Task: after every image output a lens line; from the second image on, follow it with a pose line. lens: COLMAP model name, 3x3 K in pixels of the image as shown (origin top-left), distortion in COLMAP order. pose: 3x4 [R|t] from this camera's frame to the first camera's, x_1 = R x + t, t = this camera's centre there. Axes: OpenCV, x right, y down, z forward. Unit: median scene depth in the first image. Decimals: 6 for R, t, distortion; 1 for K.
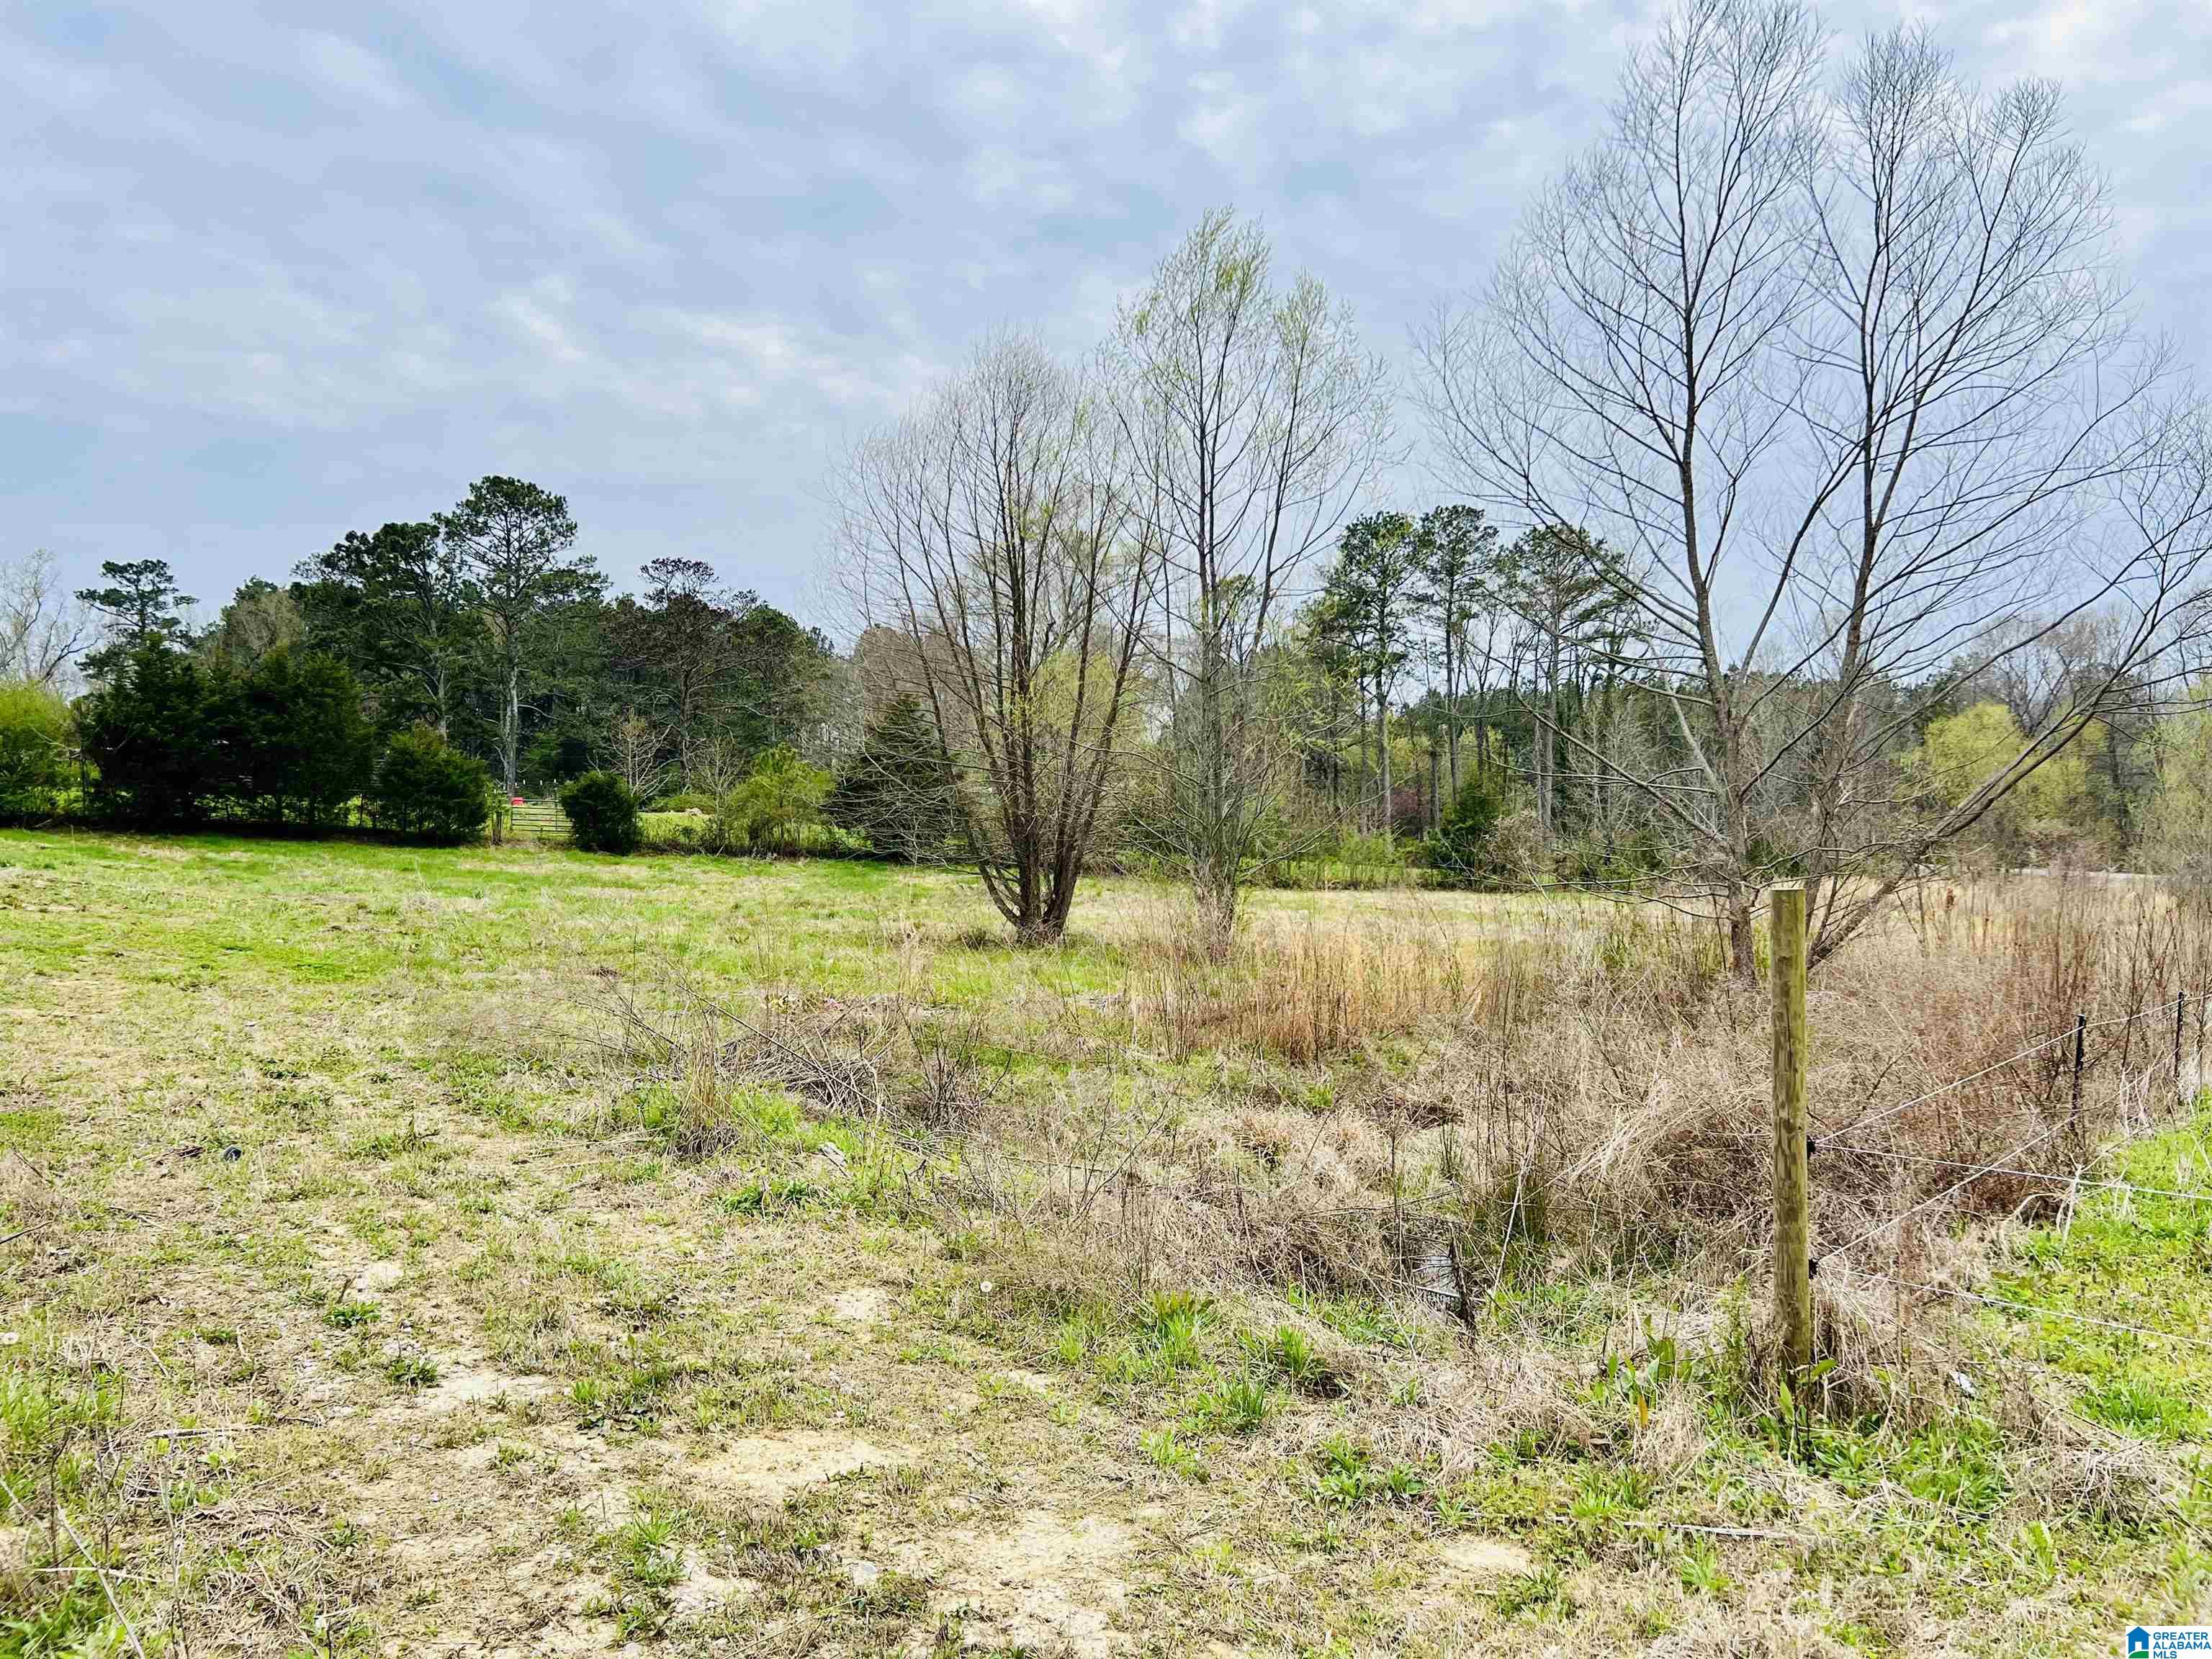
lens RADIAL K [[1672.2, 0, 1106.0], [0, 1672.2, 829.5], [0, 0, 1]] dist [0.003156, -0.007660]
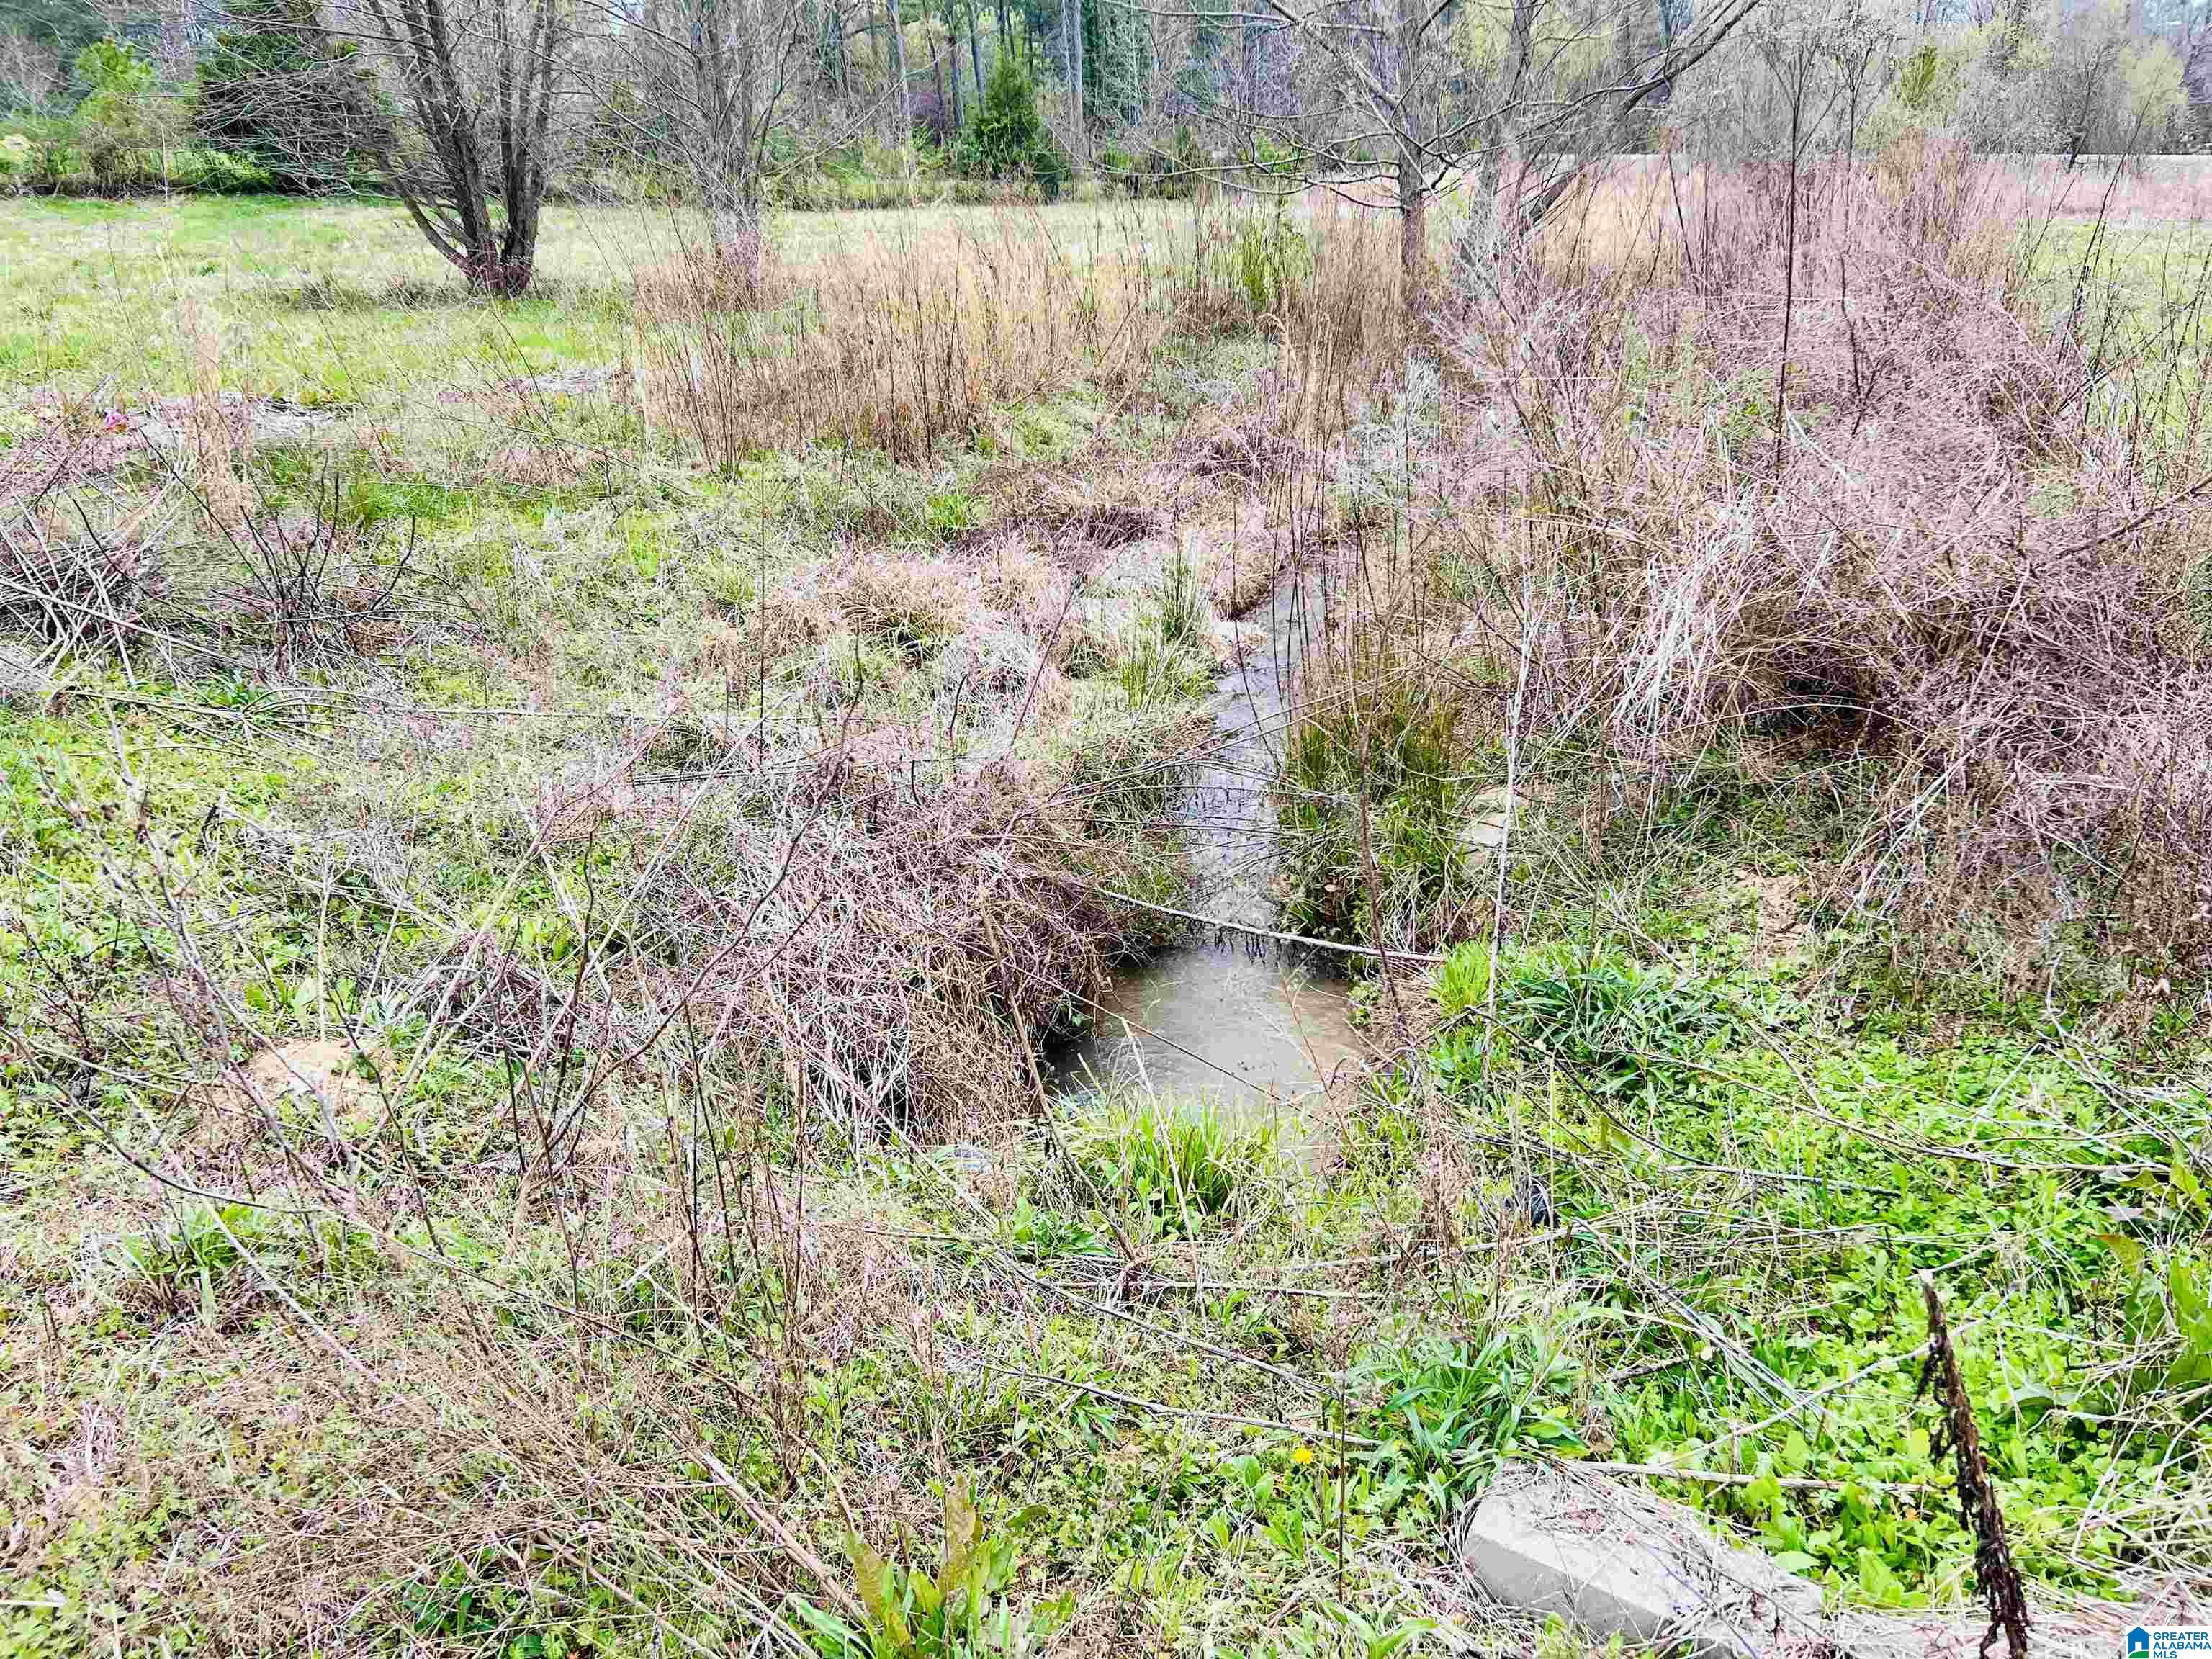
lens RADIAL K [[1672.2, 0, 1106.0], [0, 1672.2, 829.5], [0, 0, 1]] dist [0.003156, -0.007660]
pose [[0.959303, -0.134811, 0.248122, 0.002702], [0.030952, 0.923586, 0.382139, 0.011254], [-0.280678, -0.358907, 0.890172, 0.158620]]
